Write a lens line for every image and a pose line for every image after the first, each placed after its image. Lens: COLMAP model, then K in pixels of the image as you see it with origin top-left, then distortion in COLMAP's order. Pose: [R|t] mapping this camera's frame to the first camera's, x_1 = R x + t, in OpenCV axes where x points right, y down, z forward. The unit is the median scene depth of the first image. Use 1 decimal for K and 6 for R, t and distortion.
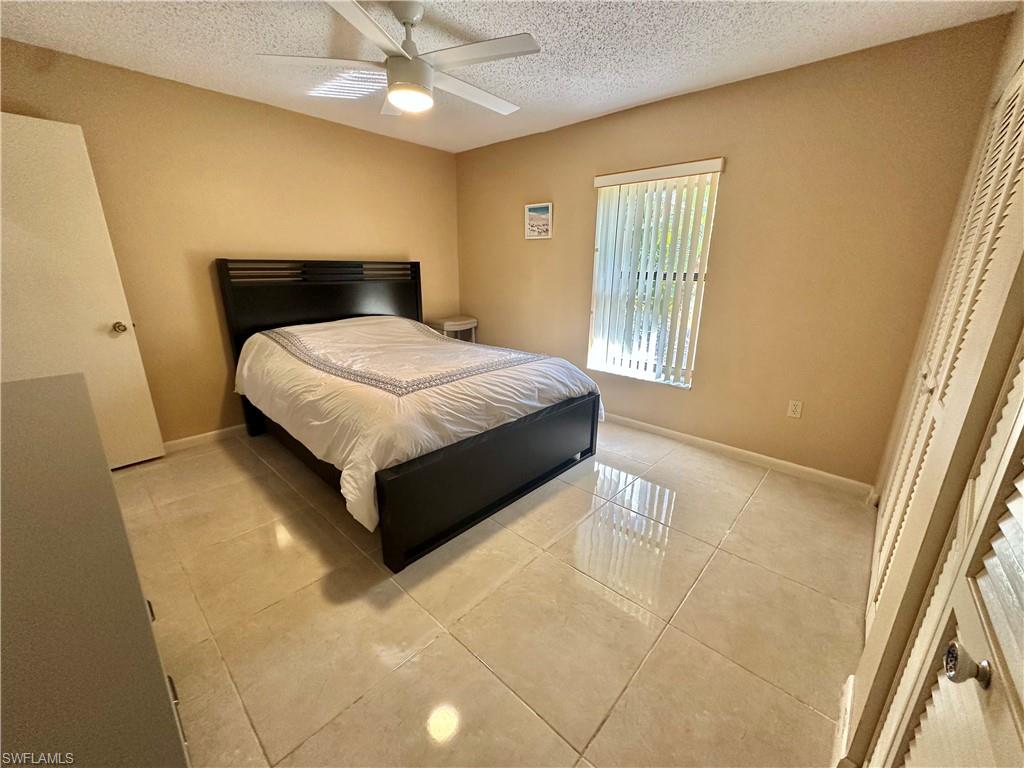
lens RADIAL K [[408.6, 0, 512.0], [0, 408.6, 384.0], [0, 0, 1]] dist [-0.001737, 0.000388]
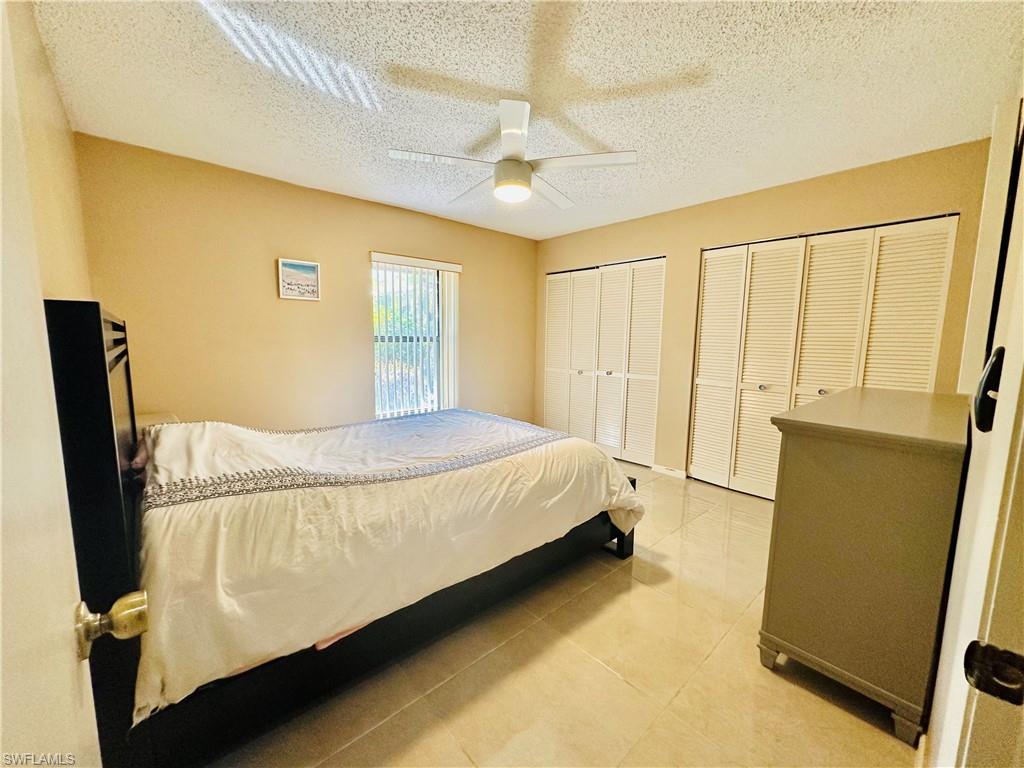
lens RADIAL K [[408.6, 0, 512.0], [0, 408.6, 384.0], [0, 0, 1]] dist [-0.001737, 0.000388]
pose [[0.095919, -0.122080, 0.987874, -0.914373], [0.272770, 0.957683, 0.091864, -0.173223], [-0.957286, 0.260651, 0.125160, 0.621103]]
